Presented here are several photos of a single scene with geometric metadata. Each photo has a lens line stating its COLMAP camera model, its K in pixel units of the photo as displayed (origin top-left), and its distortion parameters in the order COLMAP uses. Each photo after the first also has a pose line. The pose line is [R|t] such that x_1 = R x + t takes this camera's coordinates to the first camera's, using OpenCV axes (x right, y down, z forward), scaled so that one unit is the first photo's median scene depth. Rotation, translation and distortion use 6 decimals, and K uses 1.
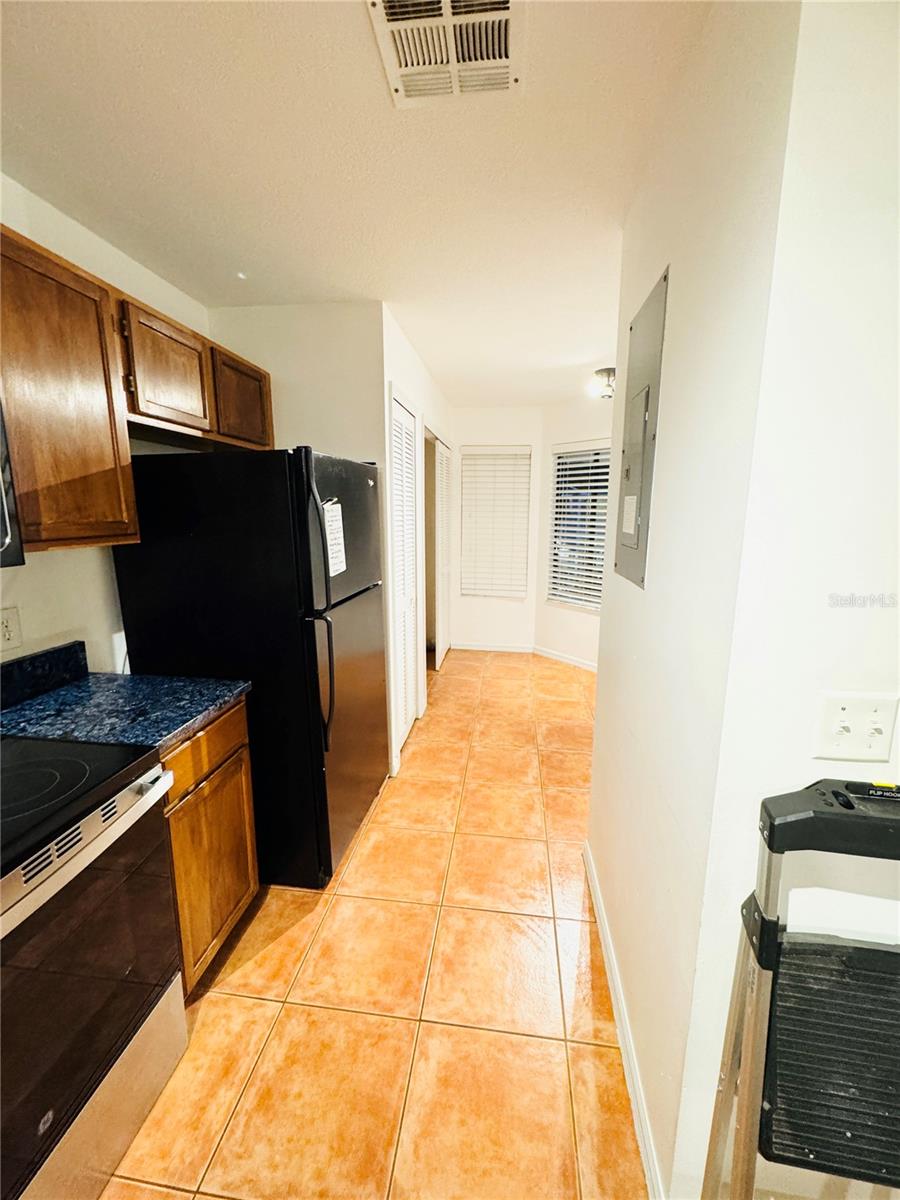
lens RADIAL K [[485.1, 0, 451.8], [0, 485.1, 598.3], [0, 0, 1]] dist [-0.001447, -0.000068]
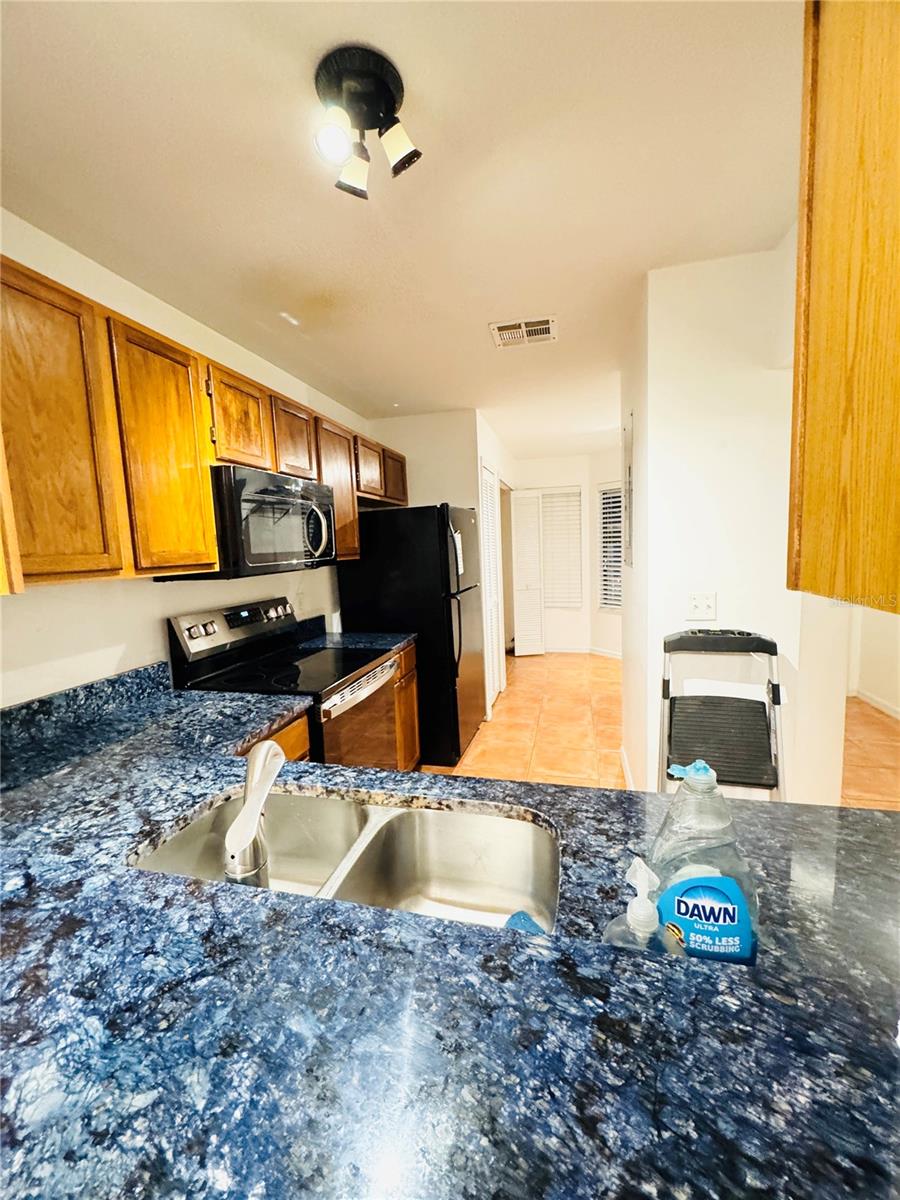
lens RADIAL K [[485.1, 0, 452.6], [0, 485.1, 599.9], [0, 0, 1]] dist [-0.001447, -0.000068]
pose [[0.992054, -0.030875, -0.121969, -0.058029], [0.022417, 0.997287, -0.070119, 0.162371], [0.123803, 0.066828, 0.990054, -0.706123]]
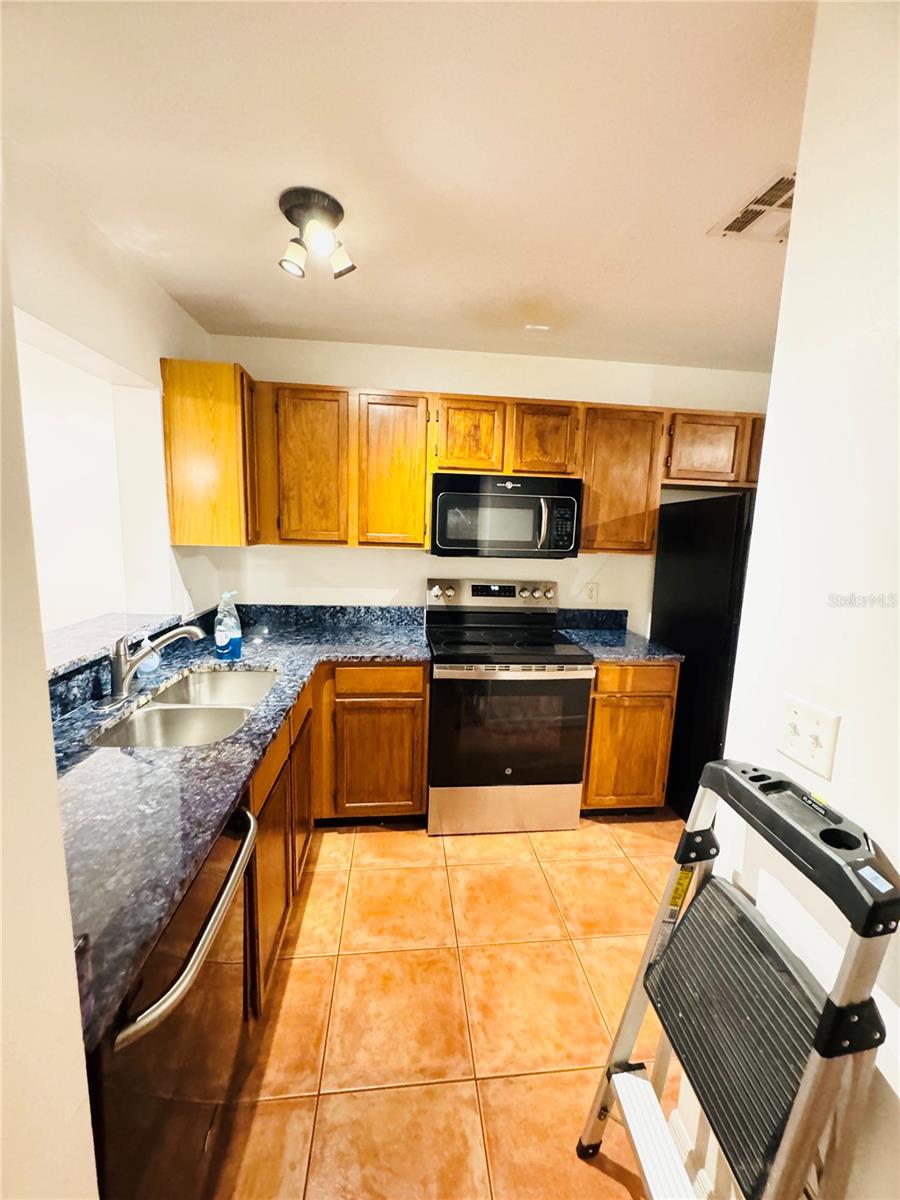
lens RADIAL K [[485.1, 0, 451.4], [0, 485.1, 599.9], [0, 0, 1]] dist [-0.001447, -0.000068]
pose [[0.230290, 0.146473, -0.962035, 0.718637], [-0.209067, 0.972969, 0.098092, 0.012259], [0.950399, 0.178540, 0.254688, -0.044646]]
